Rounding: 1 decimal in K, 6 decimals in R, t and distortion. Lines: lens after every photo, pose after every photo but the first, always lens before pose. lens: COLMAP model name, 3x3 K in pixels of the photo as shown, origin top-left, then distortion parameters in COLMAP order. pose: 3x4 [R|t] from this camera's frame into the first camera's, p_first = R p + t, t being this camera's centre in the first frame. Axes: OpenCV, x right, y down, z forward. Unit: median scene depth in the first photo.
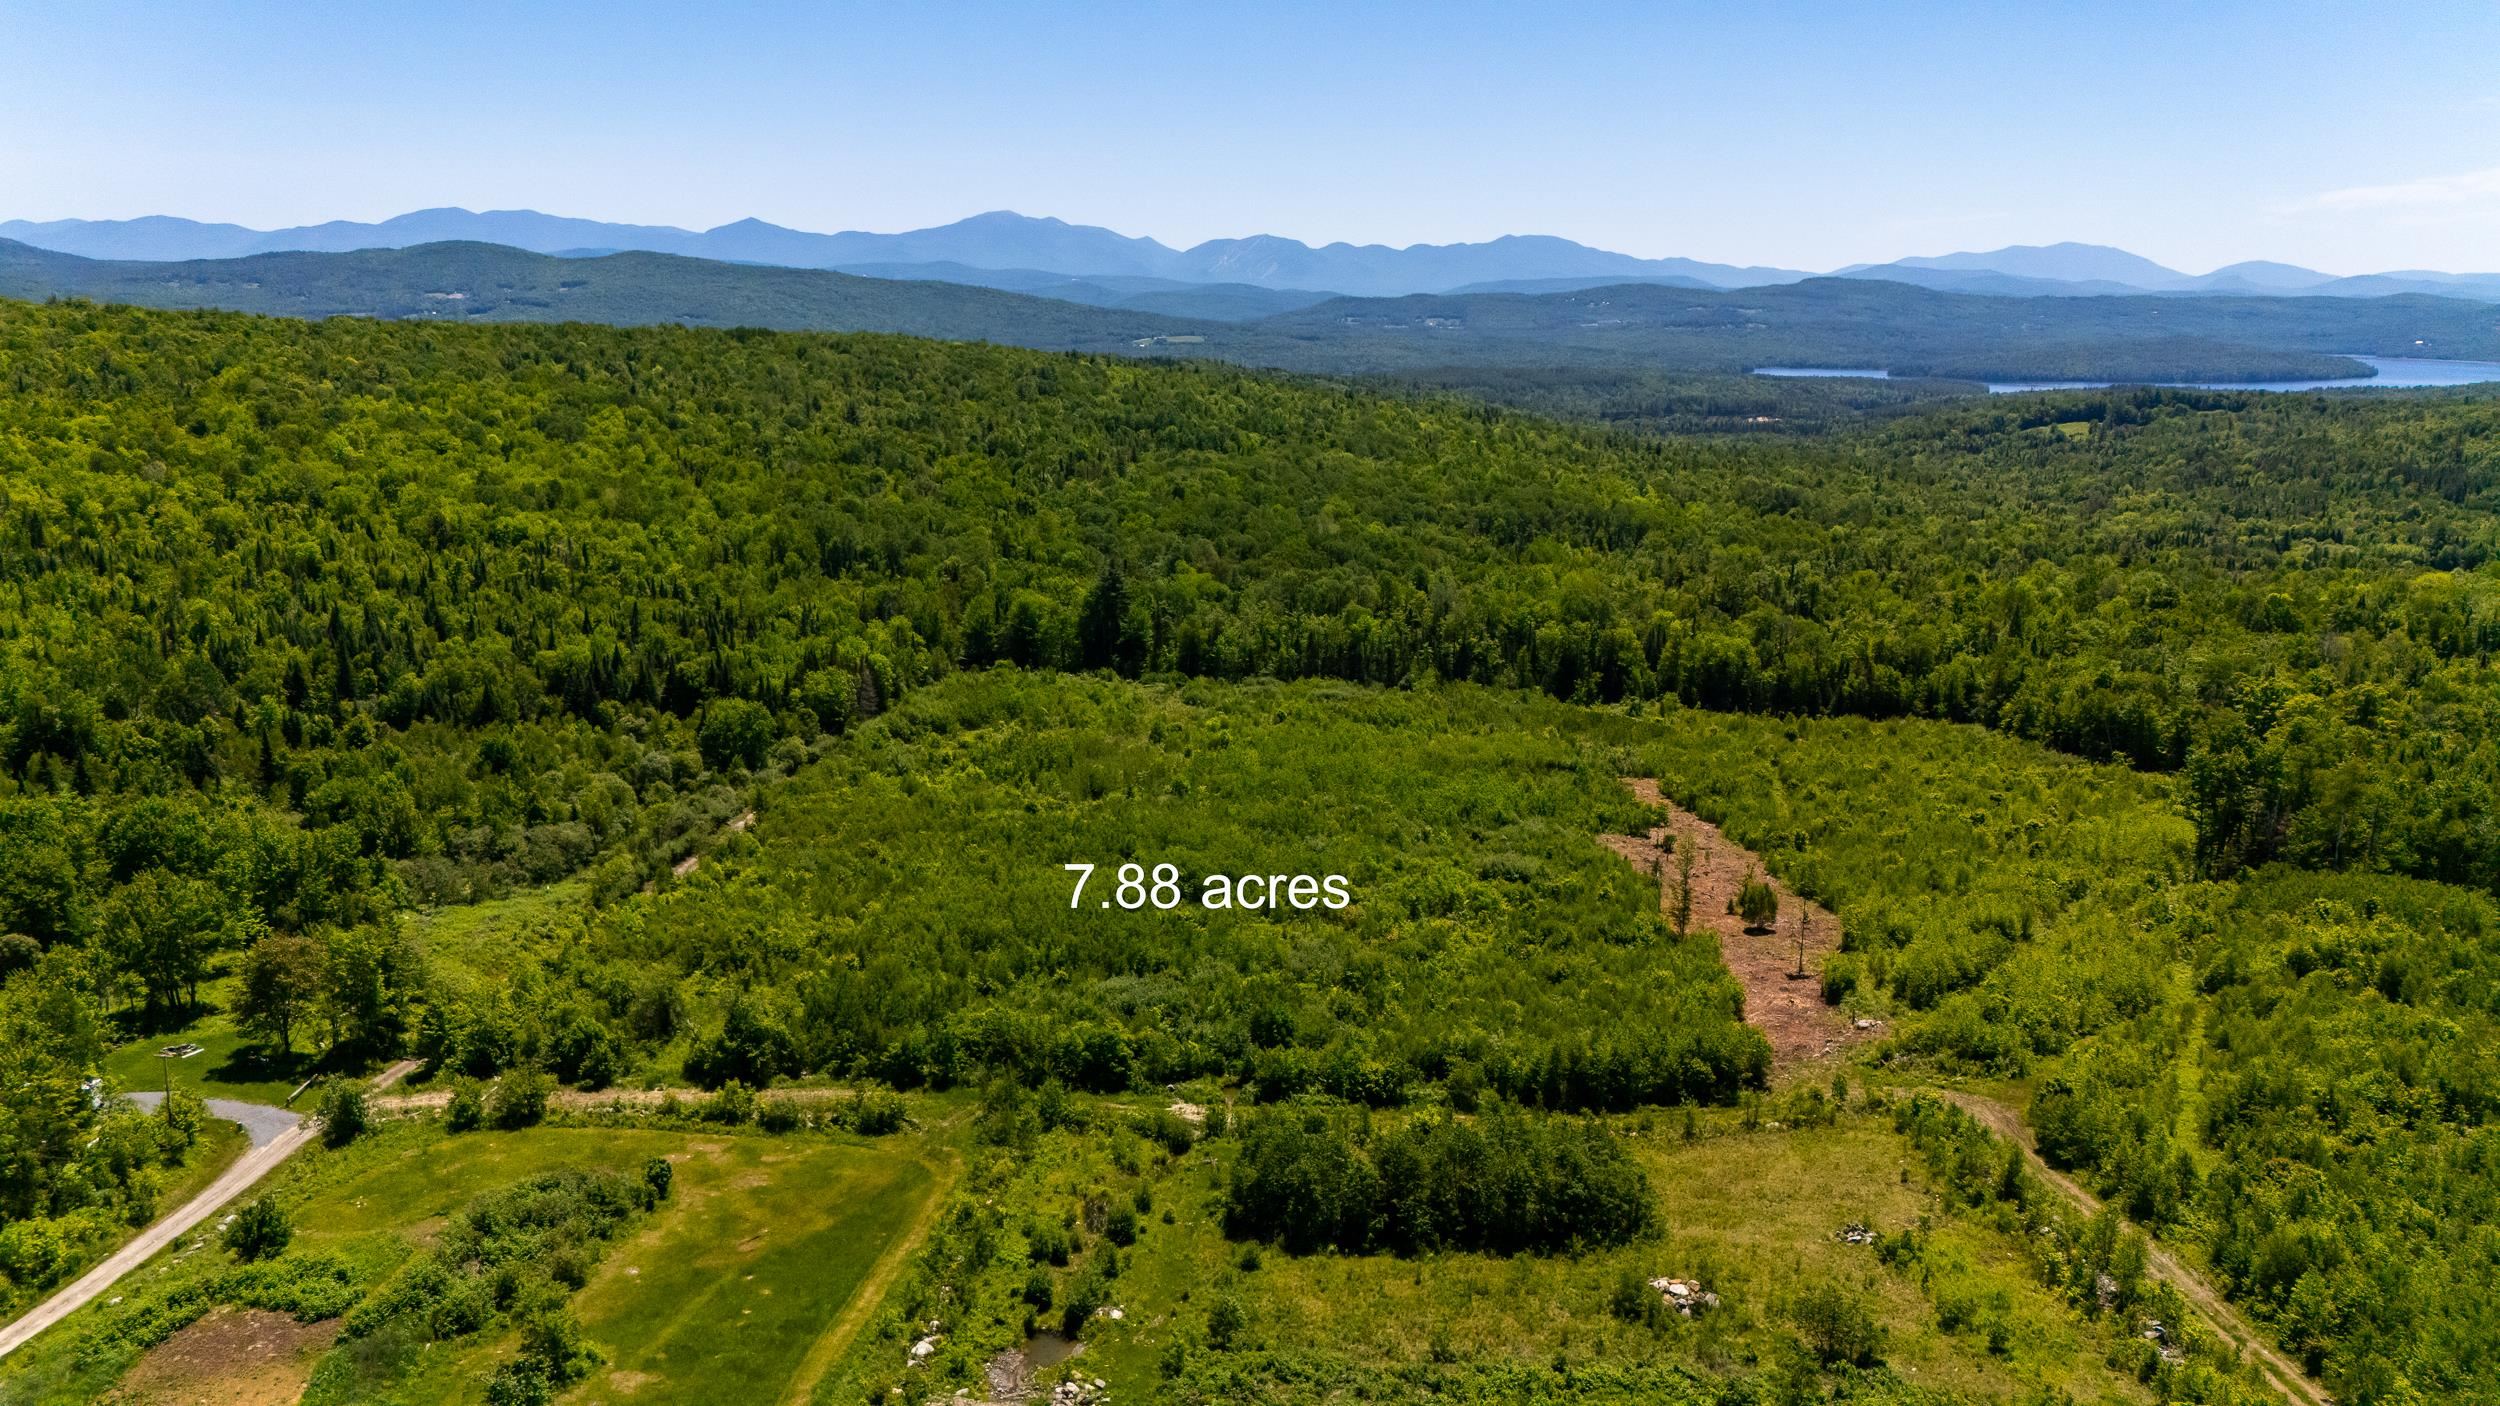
lens RADIAL K [[1831.0, 0, 1241.6], [0, 1831.0, 697.3], [0, 0, 1]] dist [0.082403, -0.086477]
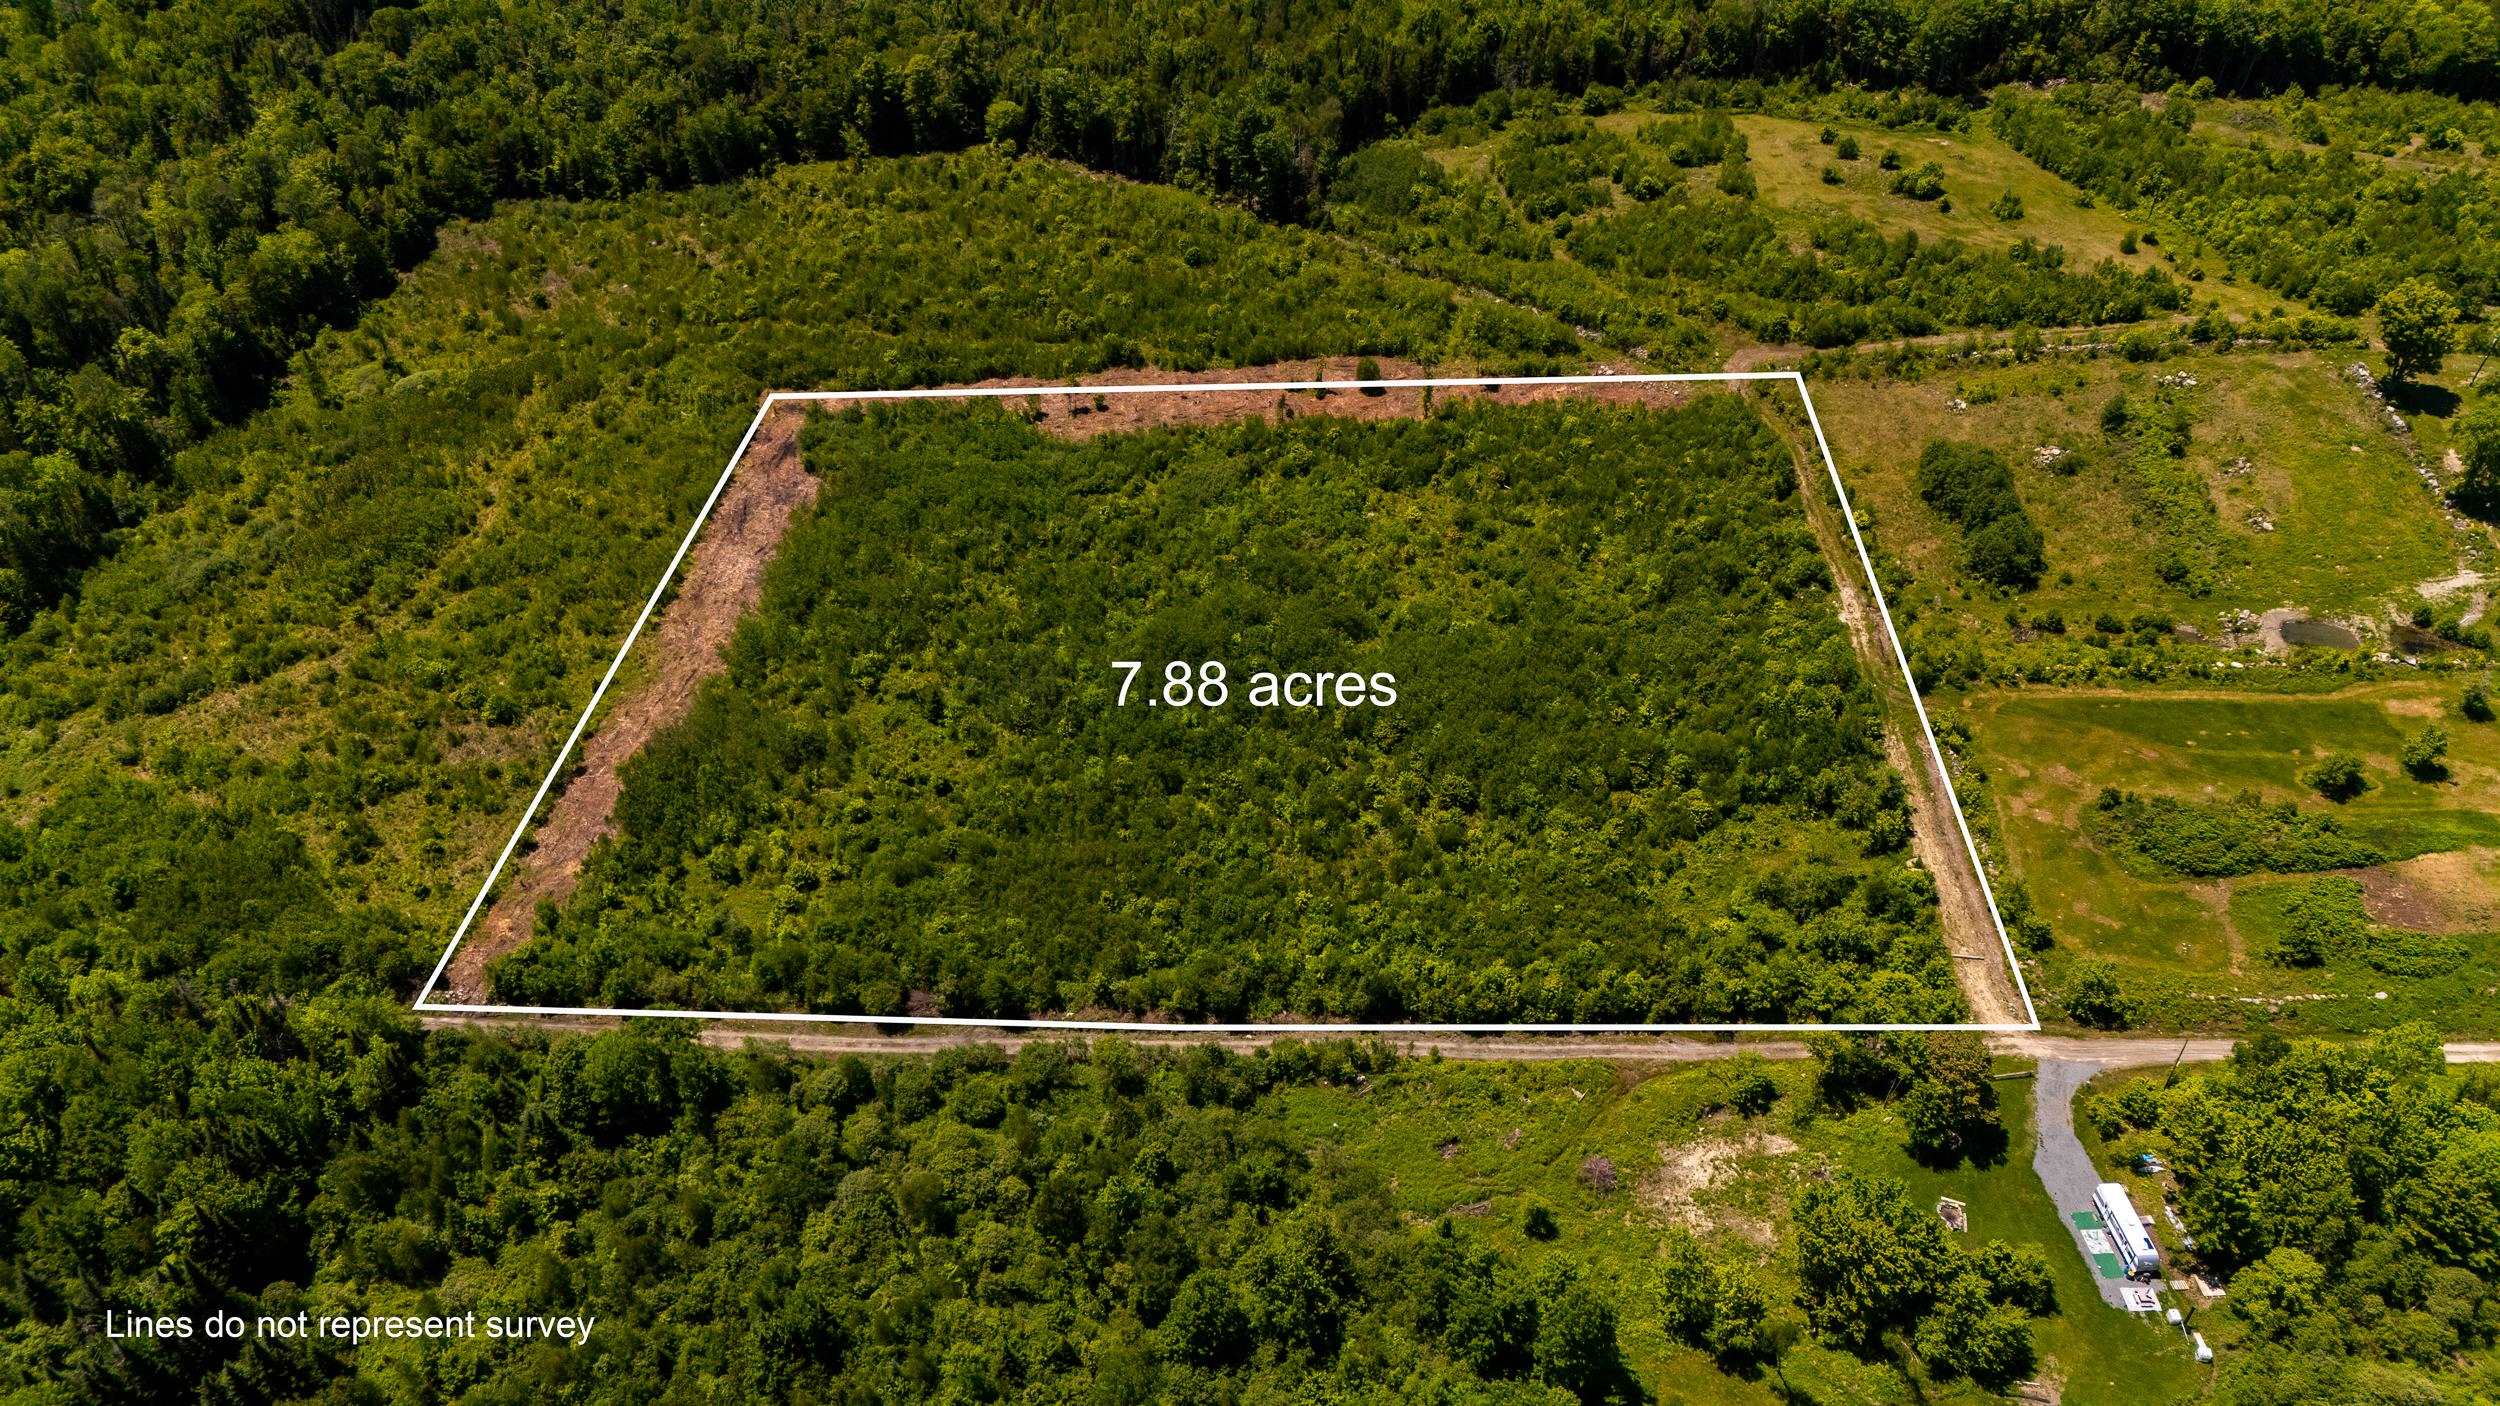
lens RADIAL K [[1831.0, 0, 1241.6], [0, 1831.0, 697.3], [0, 0, 1]] dist [0.082403, -0.086477]
pose [[-0.002061, -0.652133, 0.758102, -0.240133], [0.198996, 0.742674, 0.639403, -0.158140], [-0.979998, 0.152177, 0.128241, 0.246918]]
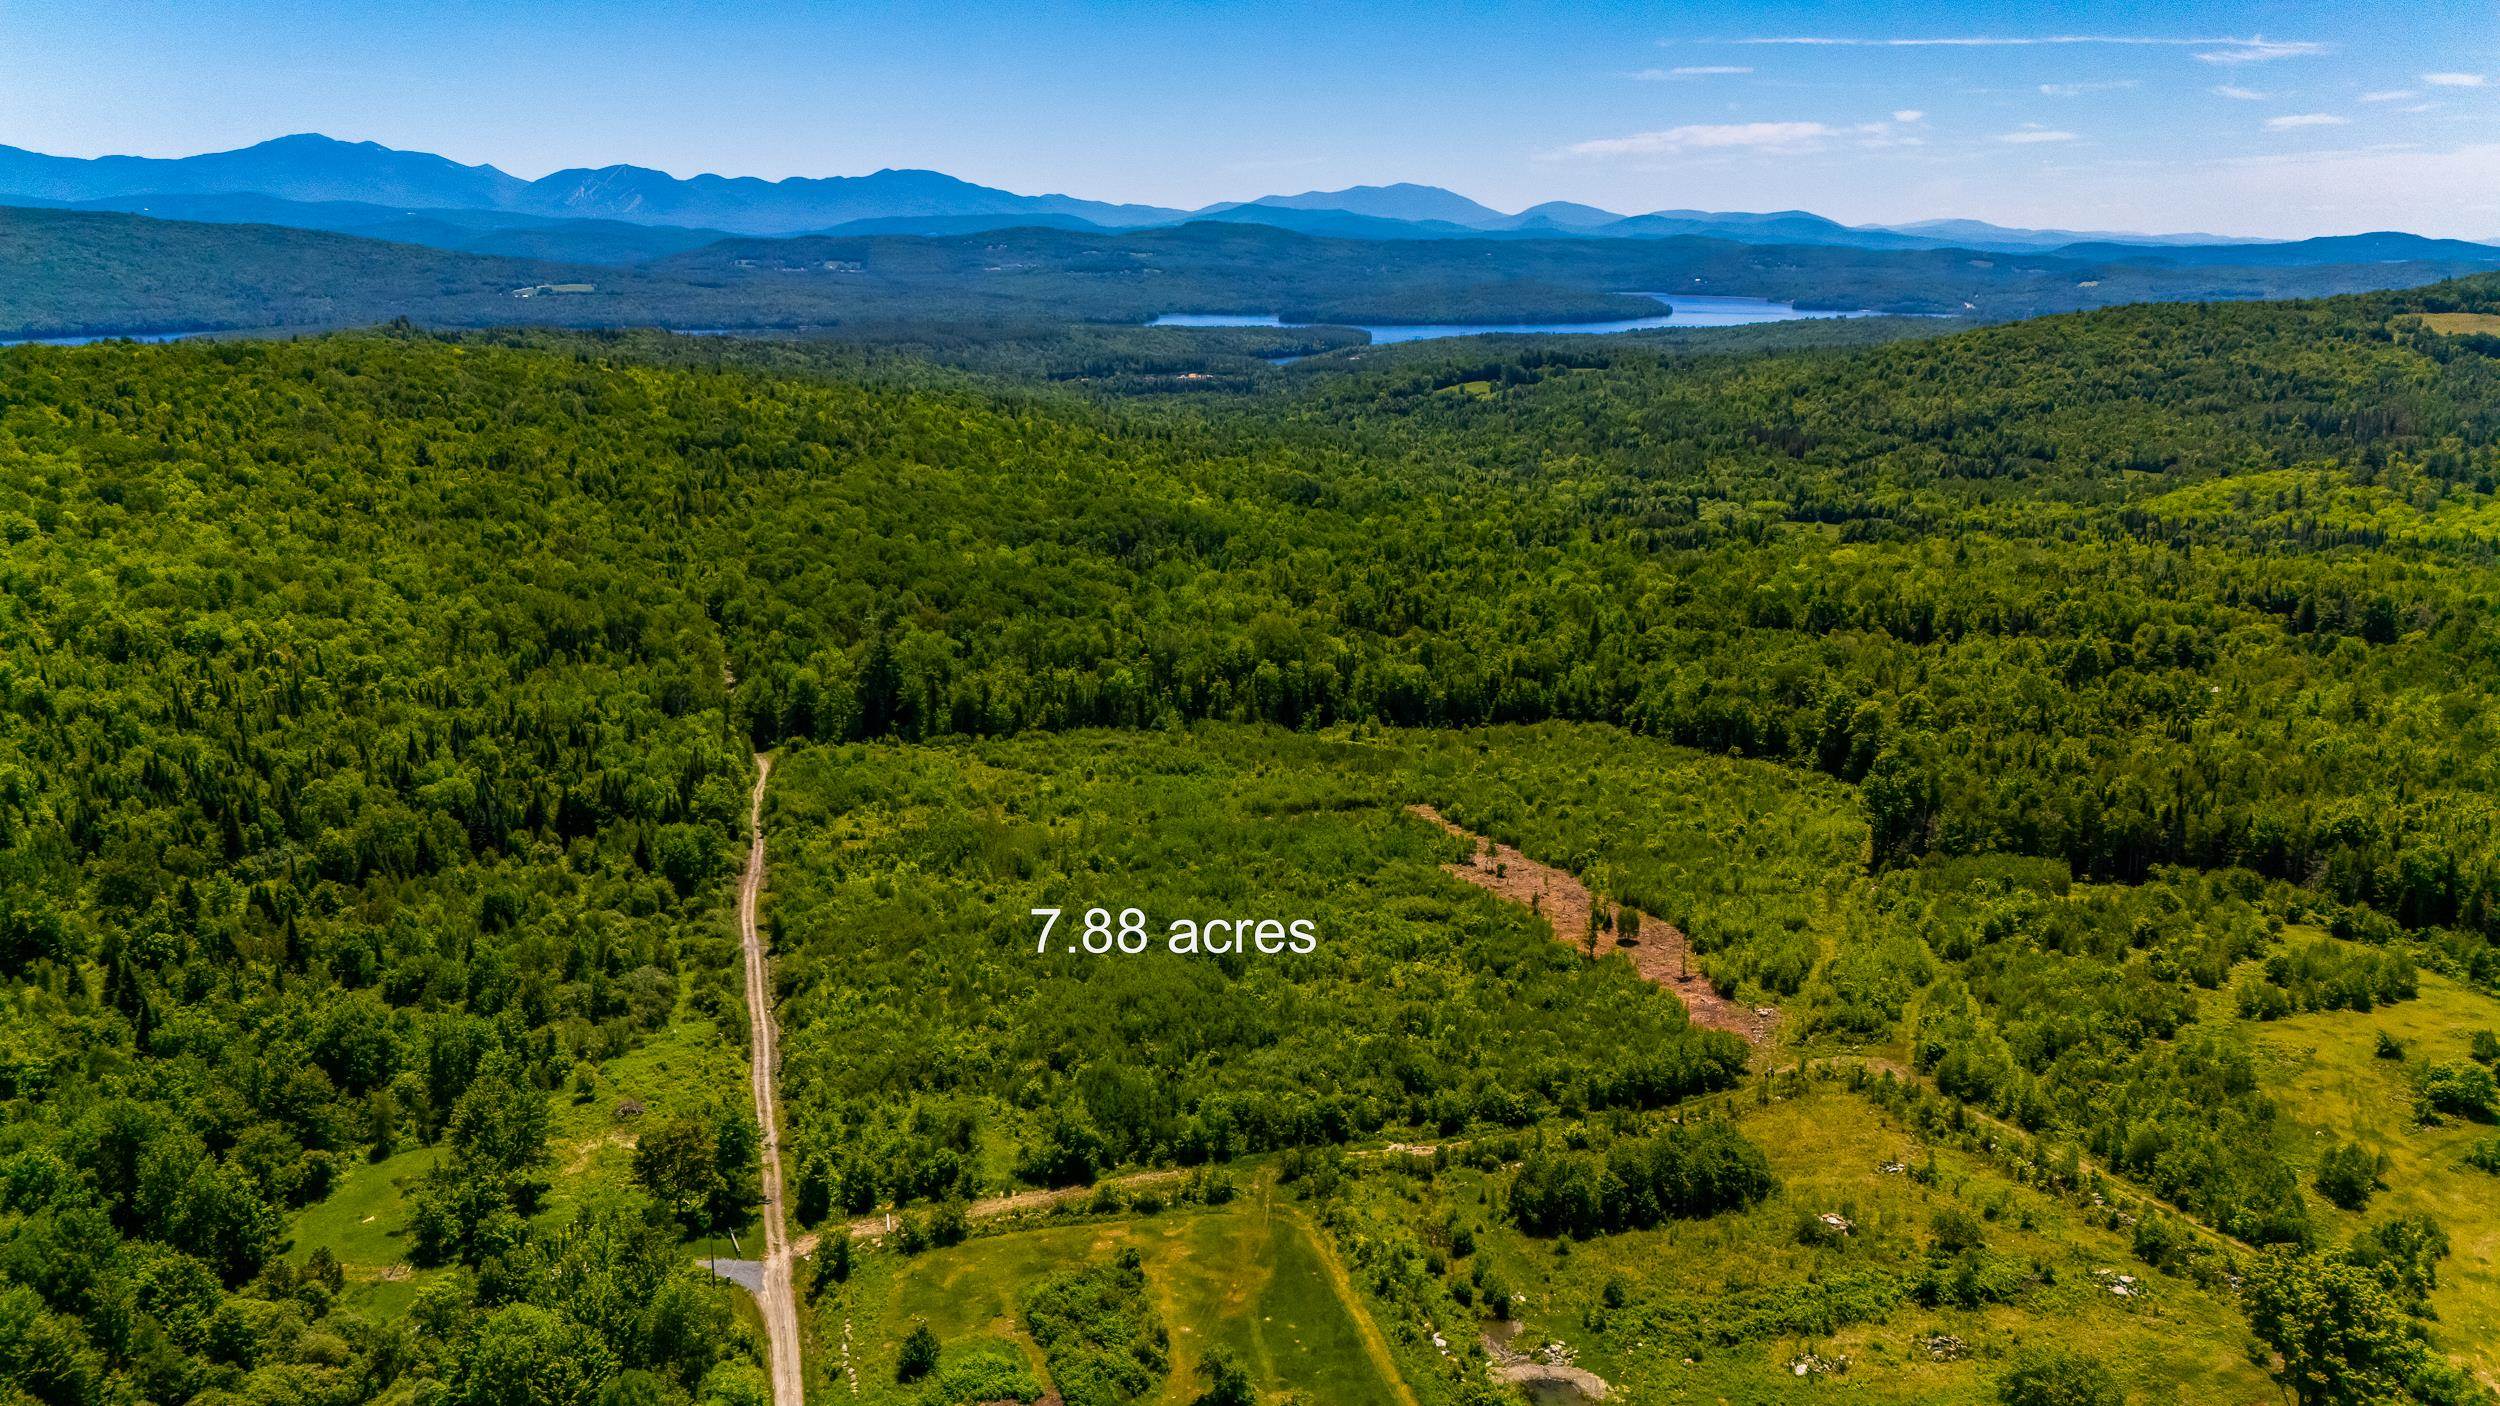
lens RADIAL K [[1831.0, 0, 1241.6], [0, 1831.0, 697.3], [0, 0, 1]] dist [0.082403, -0.086477]
pose [[0.947693, -0.082093, 0.308445, -0.103333], [0.071645, 0.996412, 0.045069, -0.035584], [-0.311038, -0.020613, 0.950174, -0.053314]]
